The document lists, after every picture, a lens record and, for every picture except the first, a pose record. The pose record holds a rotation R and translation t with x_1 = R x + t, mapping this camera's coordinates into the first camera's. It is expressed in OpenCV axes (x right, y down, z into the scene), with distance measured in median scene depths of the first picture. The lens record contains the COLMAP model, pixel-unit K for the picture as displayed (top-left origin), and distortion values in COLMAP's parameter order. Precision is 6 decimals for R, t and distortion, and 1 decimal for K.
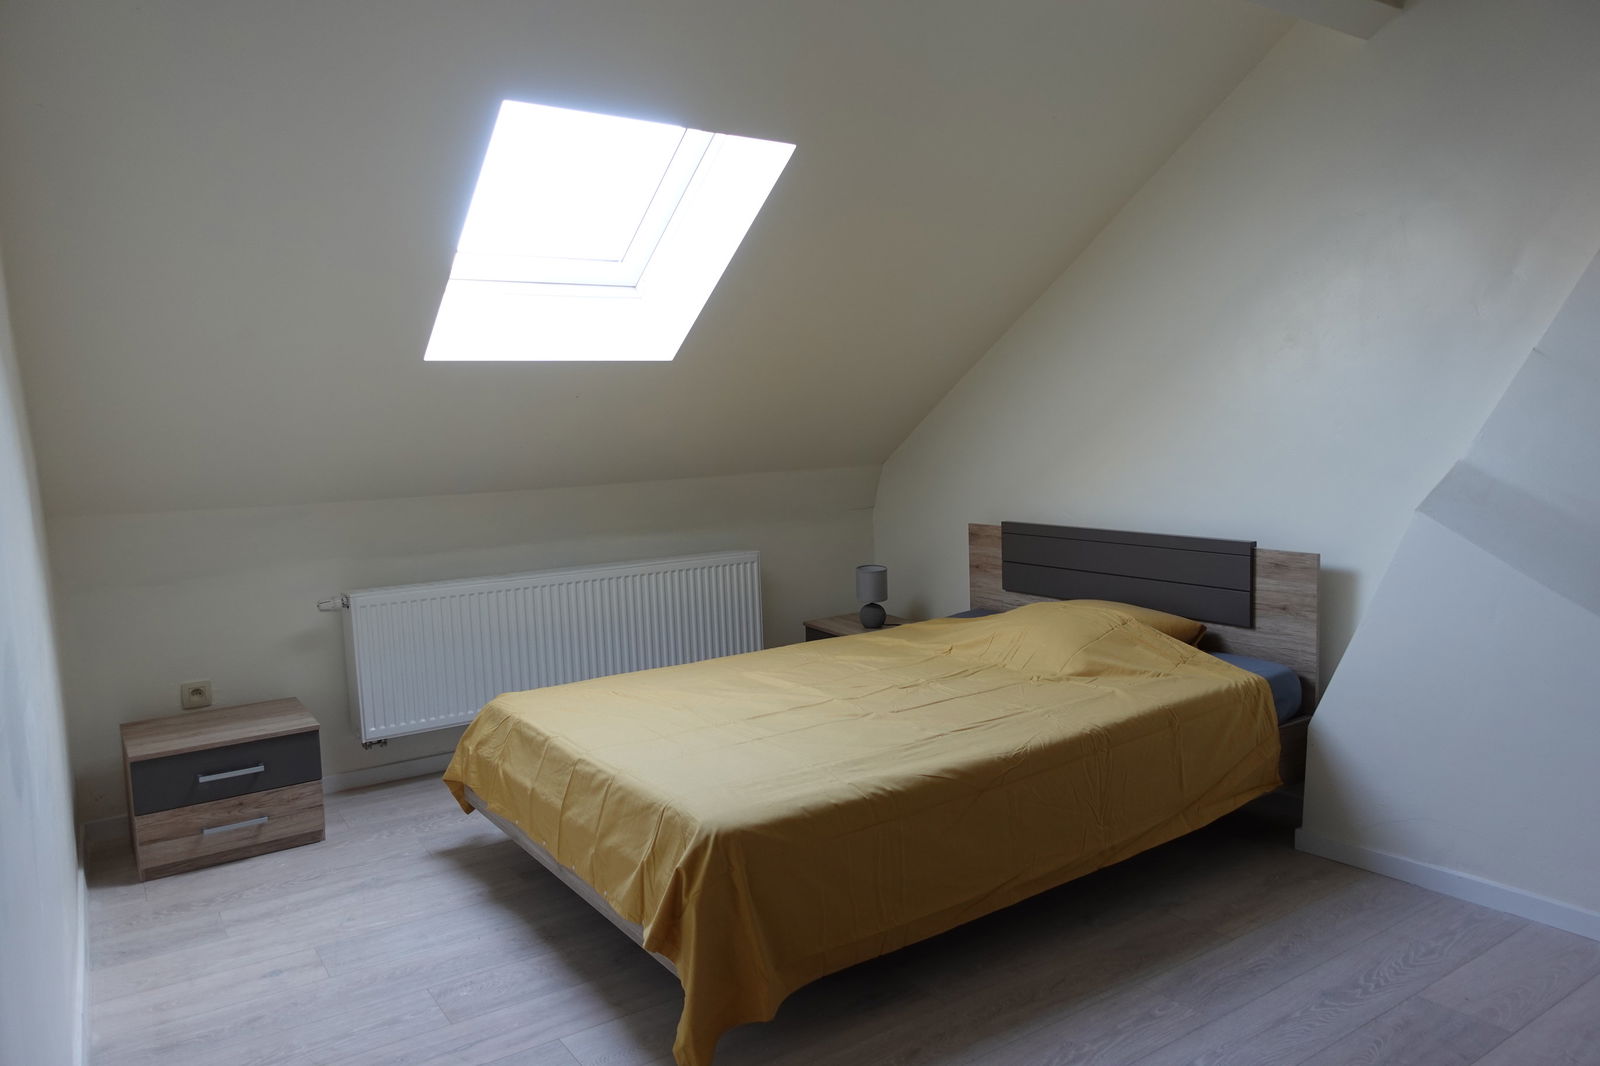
lens RADIAL K [[1083.7, 0, 800.0], [0, 1083.7, 533.0], [0, 0, 1]] dist [-0.000299, -0.000067]
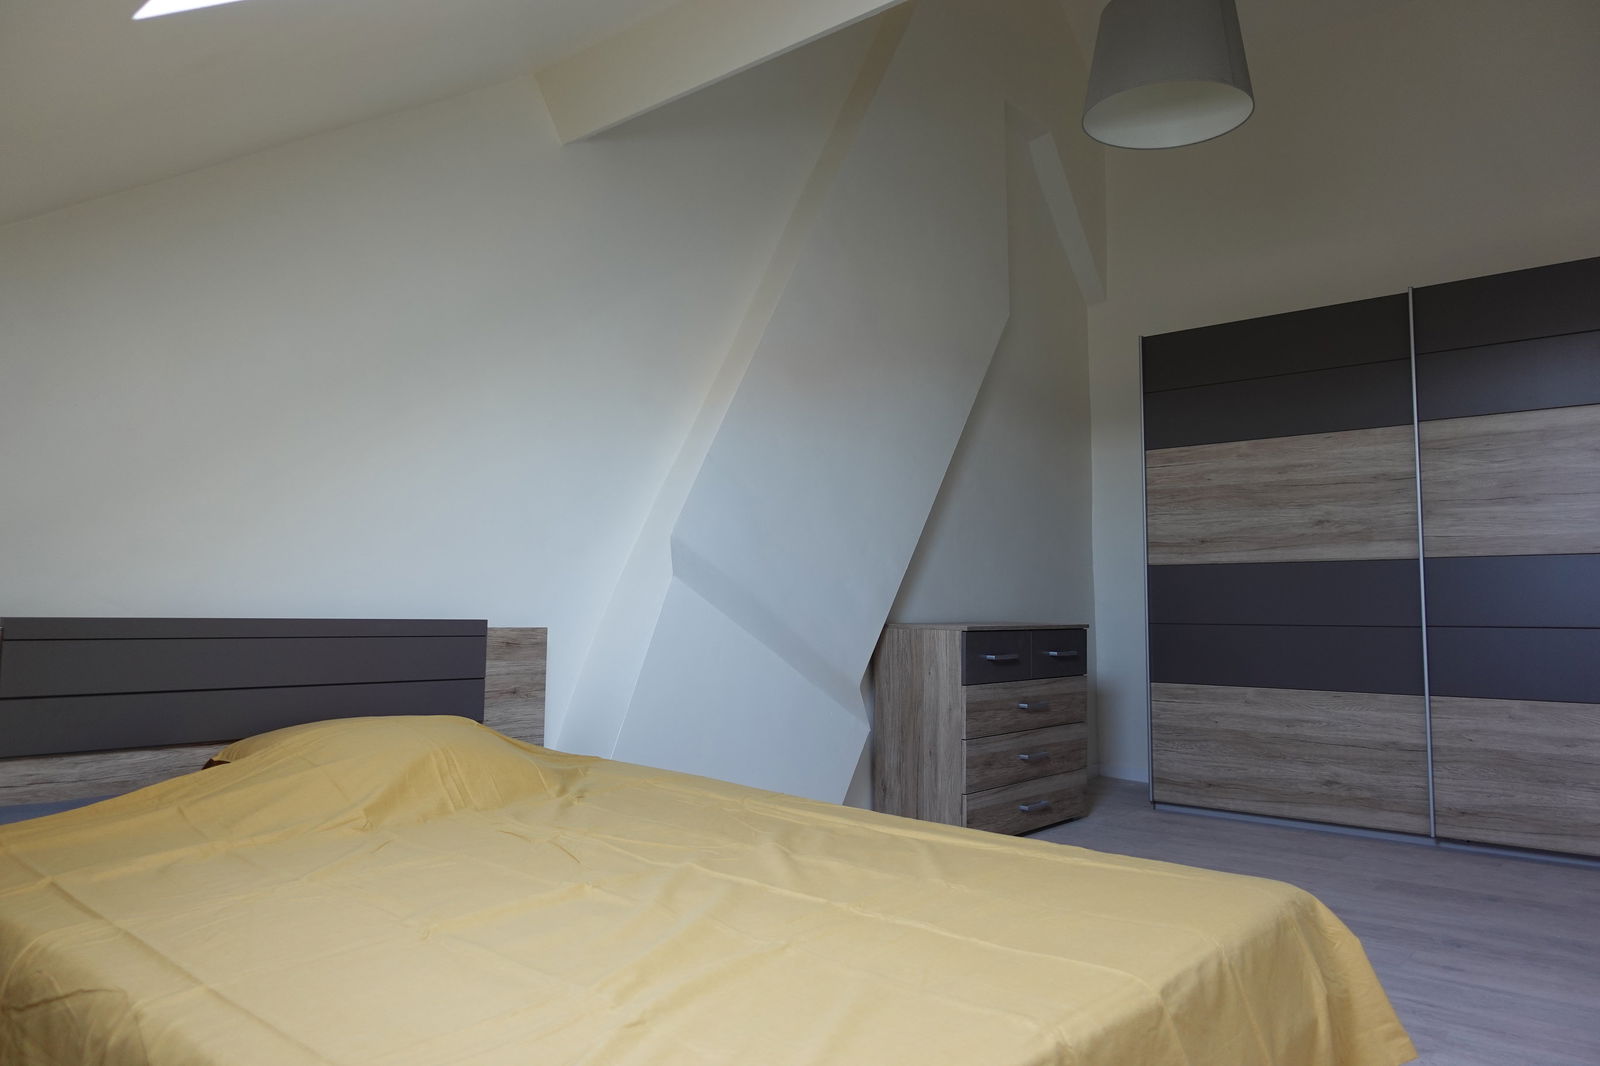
lens RADIAL K [[1083.7, 0, 800.0], [0, 1083.7, 533.0], [0, 0, 1]] dist [-0.000299, -0.000067]
pose [[-0.249963, 0.101499, 0.962921, -0.488876], [0.095034, 0.992261, -0.079922, 0.032894], [-0.963580, 0.071533, -0.257674, 0.986722]]
